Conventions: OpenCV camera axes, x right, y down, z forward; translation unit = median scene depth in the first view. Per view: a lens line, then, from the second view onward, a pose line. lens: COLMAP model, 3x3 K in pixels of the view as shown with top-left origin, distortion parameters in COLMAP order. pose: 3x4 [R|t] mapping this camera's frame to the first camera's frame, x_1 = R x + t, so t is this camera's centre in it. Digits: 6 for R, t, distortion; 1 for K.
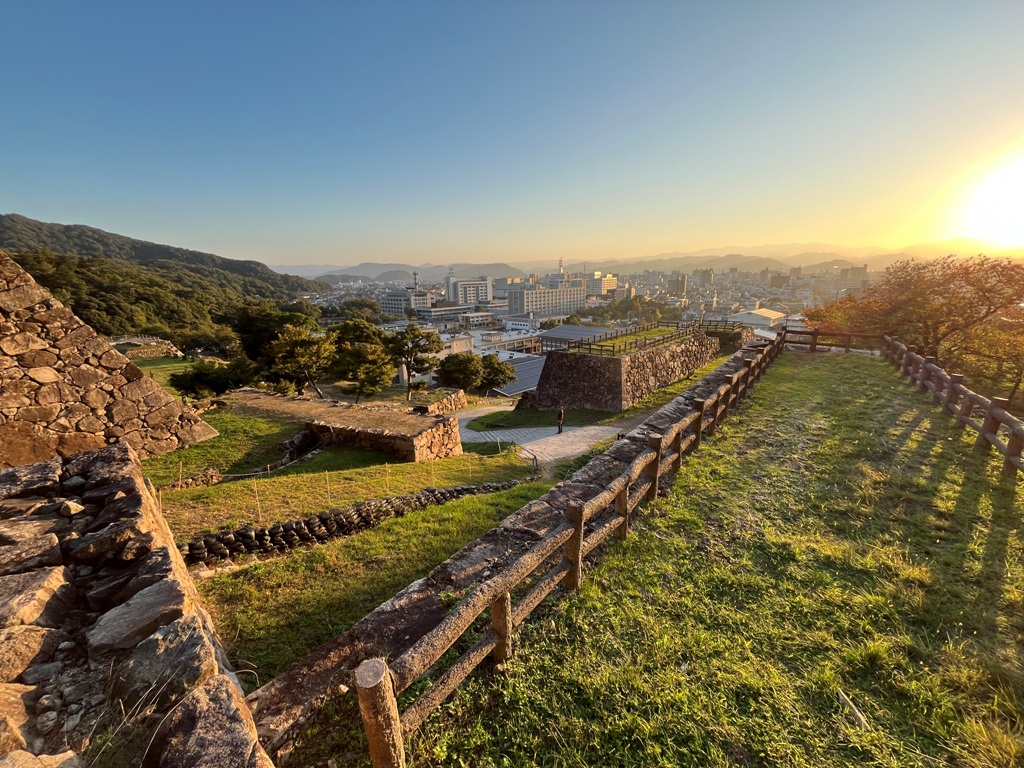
lens RADIAL K [[413.4, 0, 511.2], [0, 413.4, 380.5], [0, 0, 1]] dist [-0.003514, -0.000263]
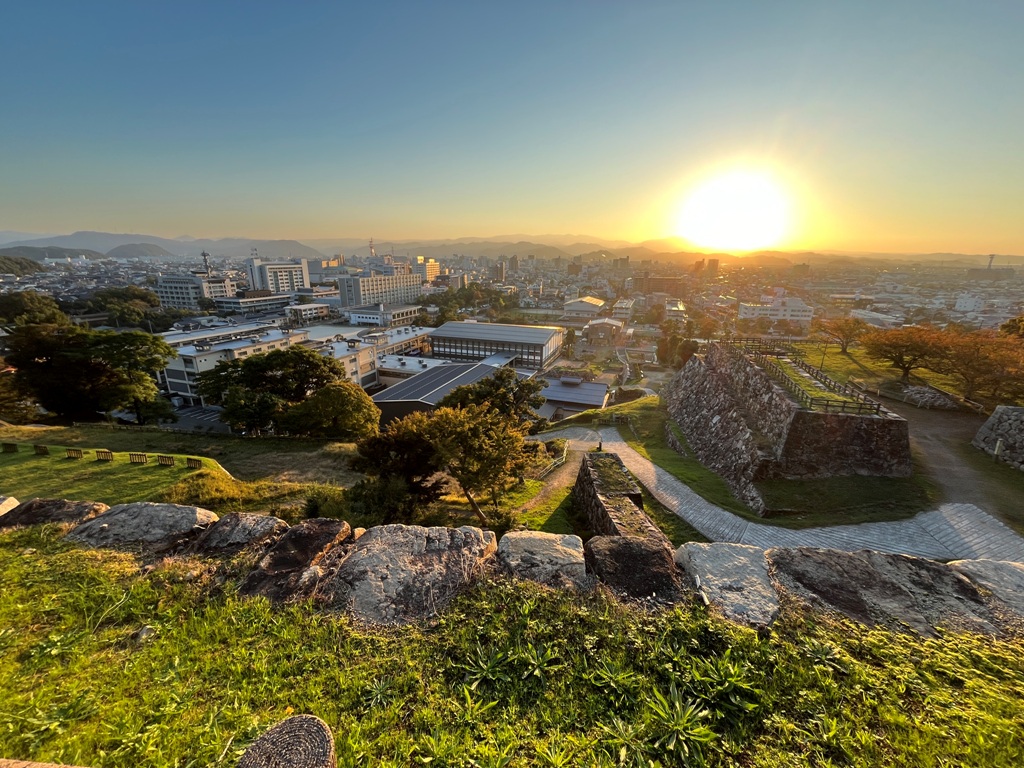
lens RADIAL K [[413.4, 0, 509.4], [0, 413.4, 382.4], [0, 0, 1]] dist [-0.003514, -0.000263]
pose [[0.901973, -0.097240, 0.420700, -0.091536], [0.078385, 0.994998, 0.061925, -0.026195], [-0.424617, -0.022878, 0.905084, 0.052311]]
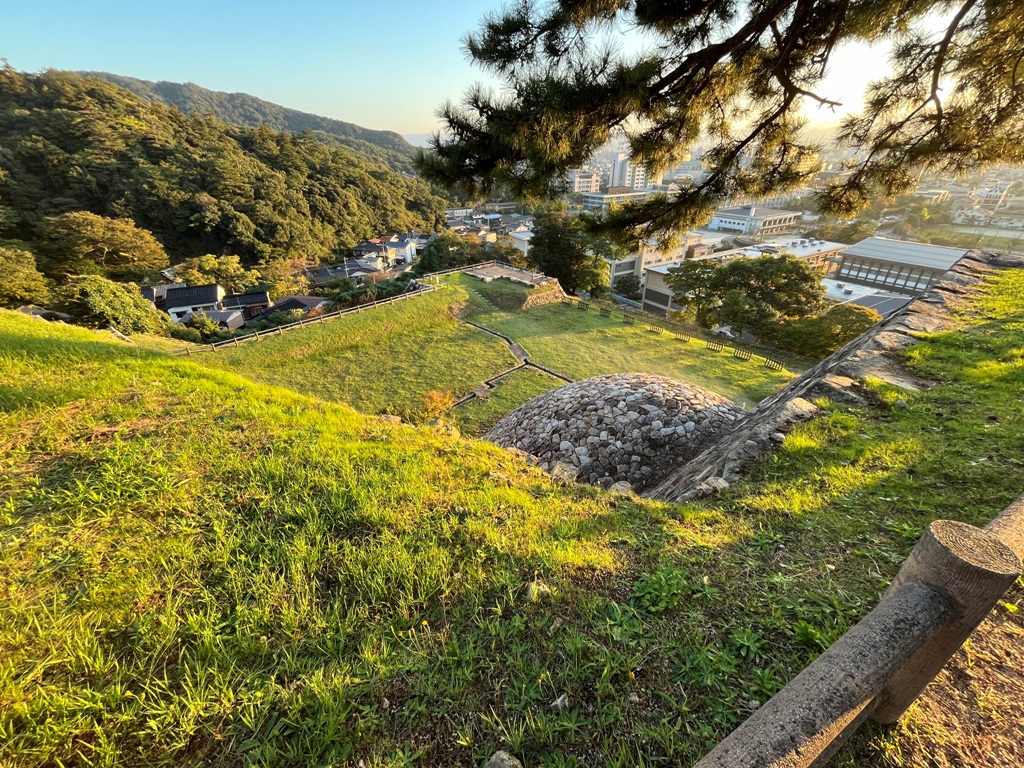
lens RADIAL K [[413.4, 0, 513.0], [0, 413.4, 382.3], [0, 0, 1]] dist [-0.003514, -0.000263]
pose [[0.965508, 0.132130, -0.224359, -0.166710], [-0.067717, 0.959450, 0.273625, -0.026811], [0.251415, -0.248994, 0.935303, 0.057262]]
